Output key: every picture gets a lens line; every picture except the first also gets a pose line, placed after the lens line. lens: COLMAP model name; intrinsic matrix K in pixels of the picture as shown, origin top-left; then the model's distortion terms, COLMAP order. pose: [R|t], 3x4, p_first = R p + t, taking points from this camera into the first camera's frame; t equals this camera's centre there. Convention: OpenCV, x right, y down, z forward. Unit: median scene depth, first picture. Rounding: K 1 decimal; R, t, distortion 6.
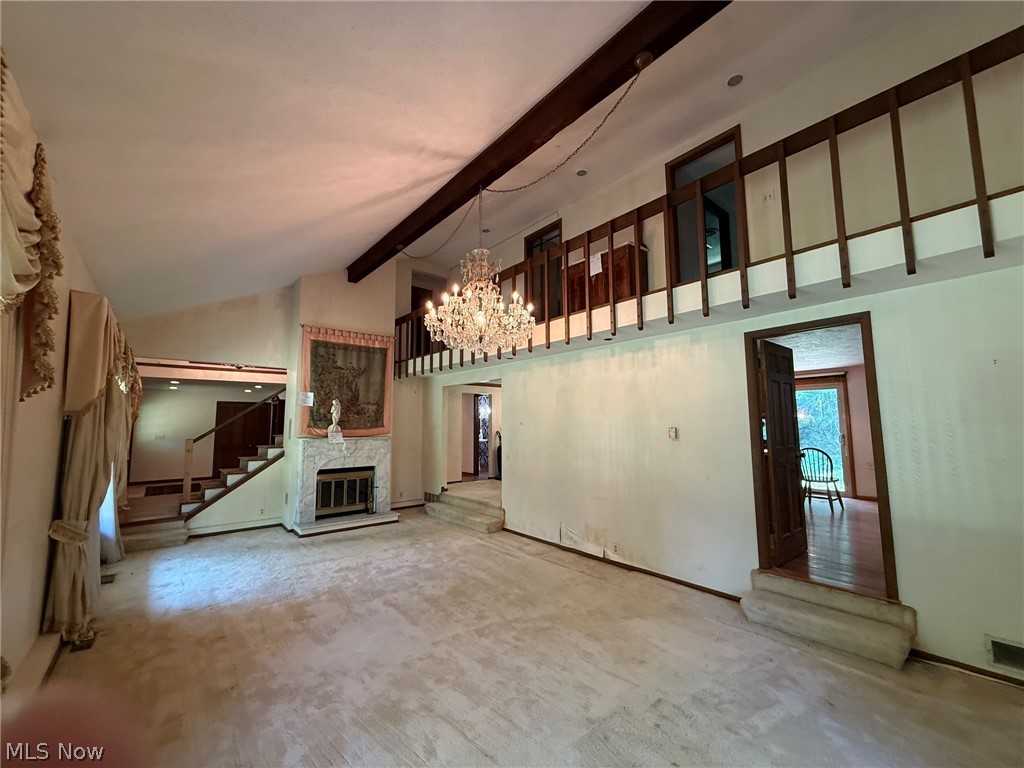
lens RADIAL K [[408.4, 0, 511.3], [0, 408.4, 385.5], [0, 0, 1]] dist [0.000705, 0.000076]
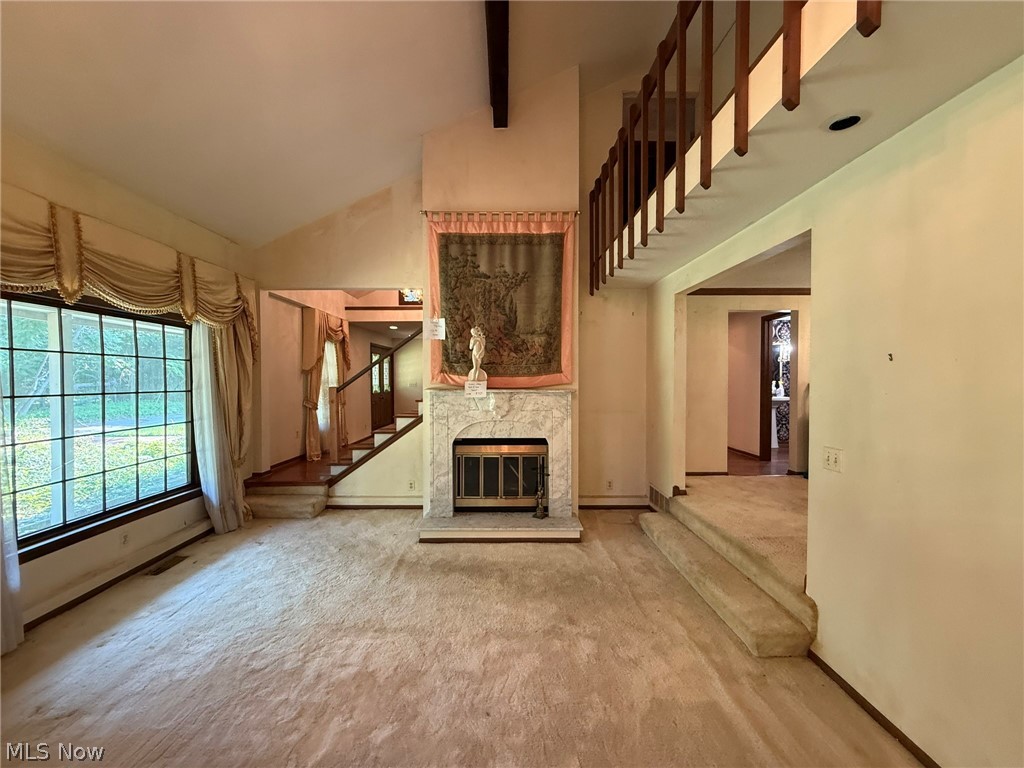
lens RADIAL K [[408.4, 0, 511.3], [0, 408.4, 385.5], [0, 0, 1]] dist [0.000705, 0.000076]
pose [[0.772339, 0.017709, -0.634964, 0.000874], [0.058322, 0.993412, 0.098647, 0.062950], [0.632527, -0.113222, 0.766218, 0.549934]]
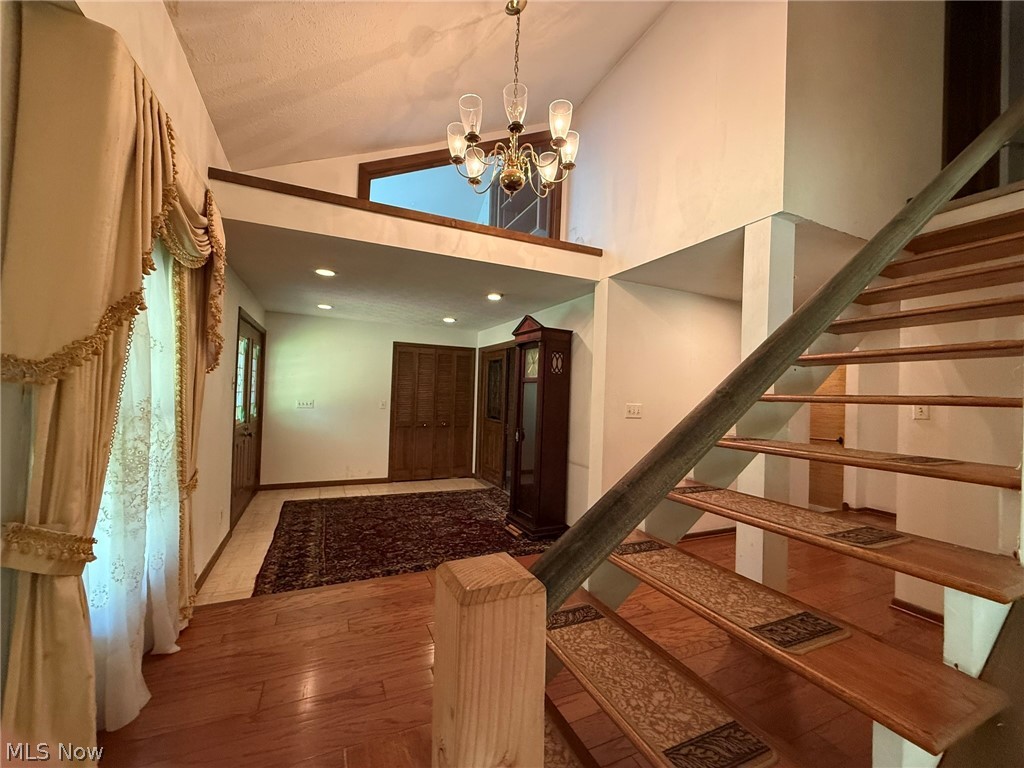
lens RADIAL K [[408.4, 0, 511.3], [0, 408.4, 385.5], [0, 0, 1]] dist [0.000705, 0.000076]
pose [[0.962344, 0.035944, -0.269449, -0.698239], [-0.015195, 0.996783, 0.078699, 0.086455], [0.271411, -0.071641, 0.959794, 0.857193]]
